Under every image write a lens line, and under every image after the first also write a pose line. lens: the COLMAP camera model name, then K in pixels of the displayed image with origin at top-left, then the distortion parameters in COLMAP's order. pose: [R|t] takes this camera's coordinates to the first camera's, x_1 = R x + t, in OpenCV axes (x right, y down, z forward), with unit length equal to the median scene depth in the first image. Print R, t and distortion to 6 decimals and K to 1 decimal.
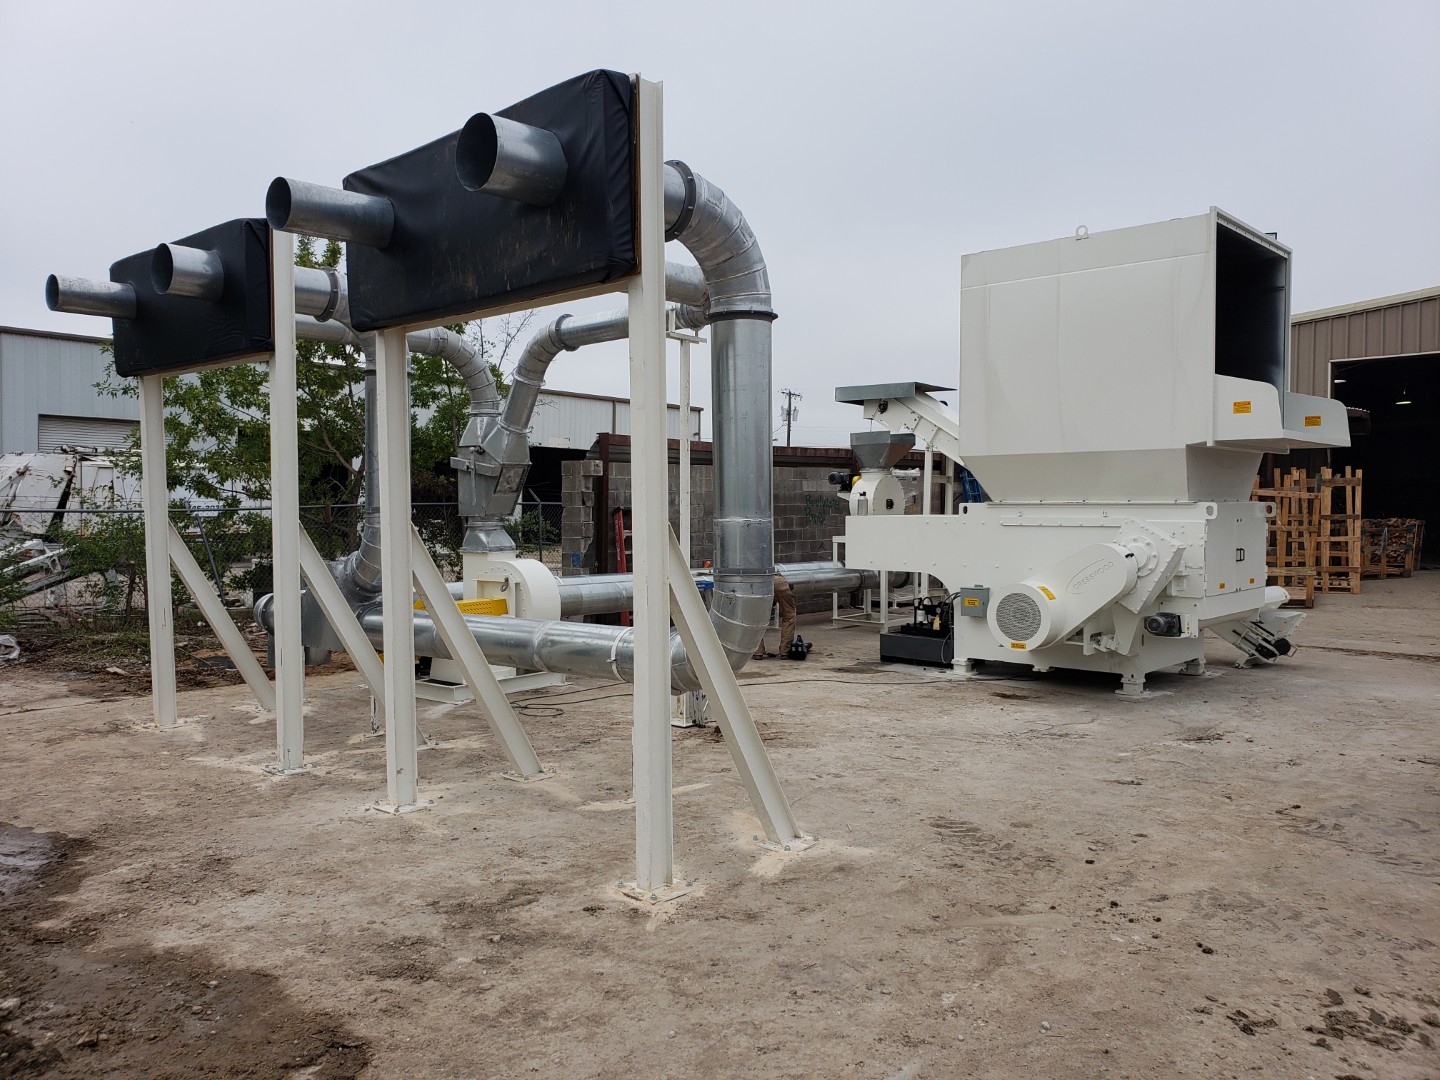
lens RADIAL K [[1111.7, 0, 721.0], [0, 1111.7, 534.0], [0, 0, 1]] dist [0.021210, -0.001235]
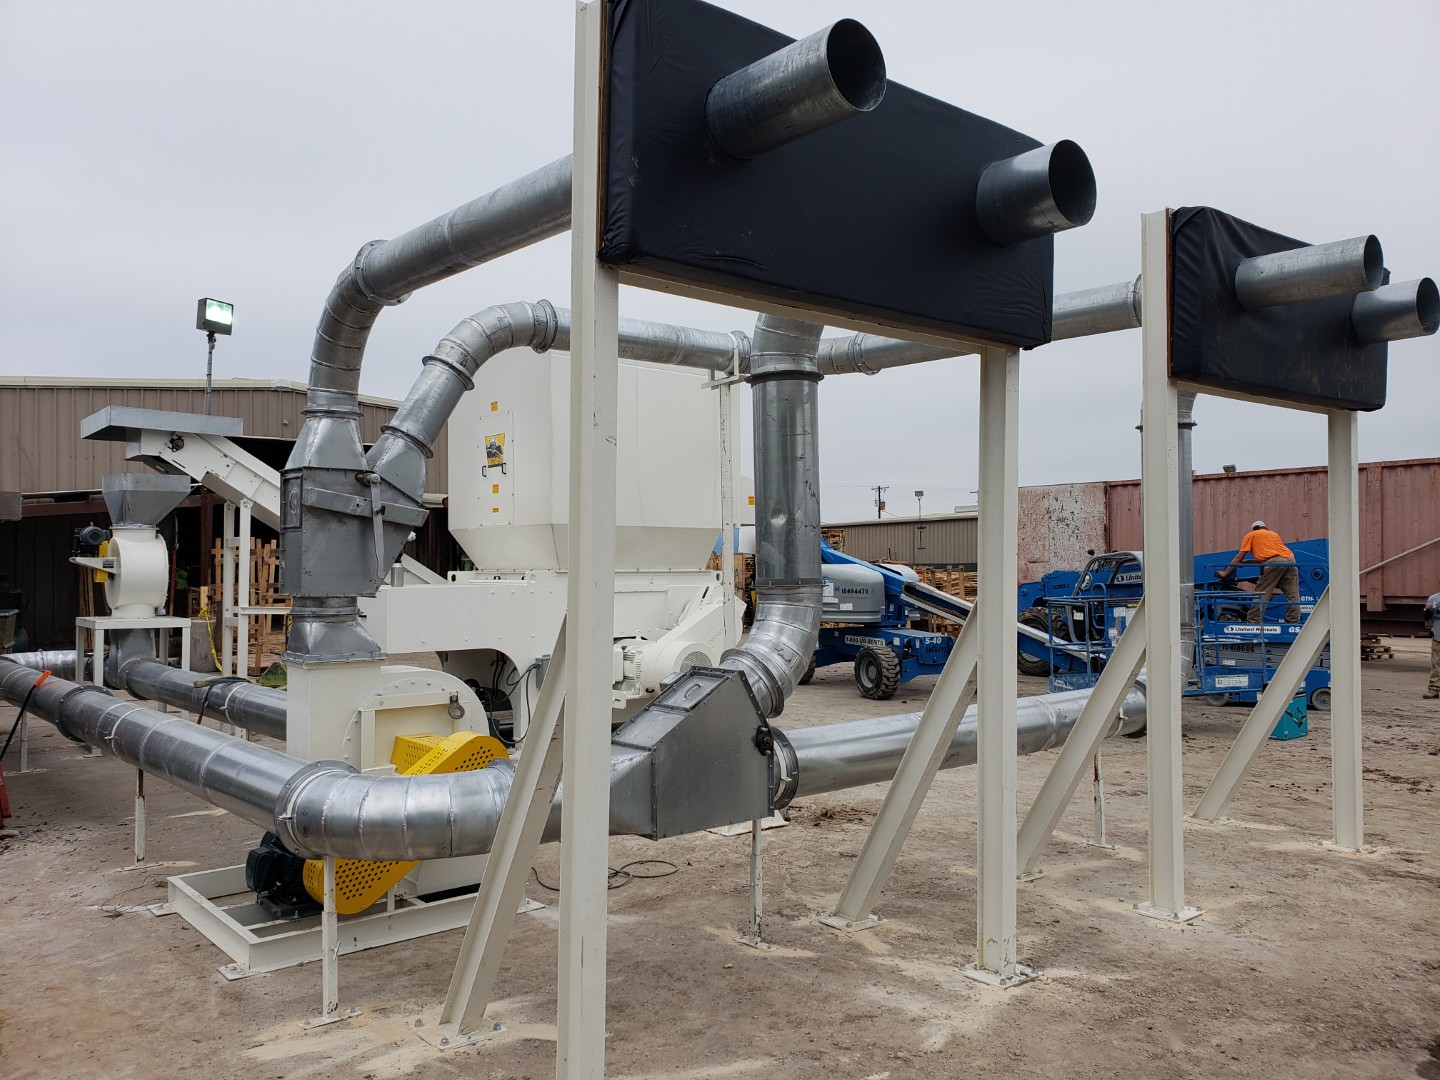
lens RADIAL K [[1111.7, 0, 715.6], [0, 1111.7, 544.8], [0, 0, 1]] dist [0.021210, -0.001235]
pose [[0.155129, 0.022179, 0.987645, -1.179116], [0.028640, 0.999227, -0.026938, -0.034018], [-0.987479, 0.032465, 0.154374, 1.160377]]
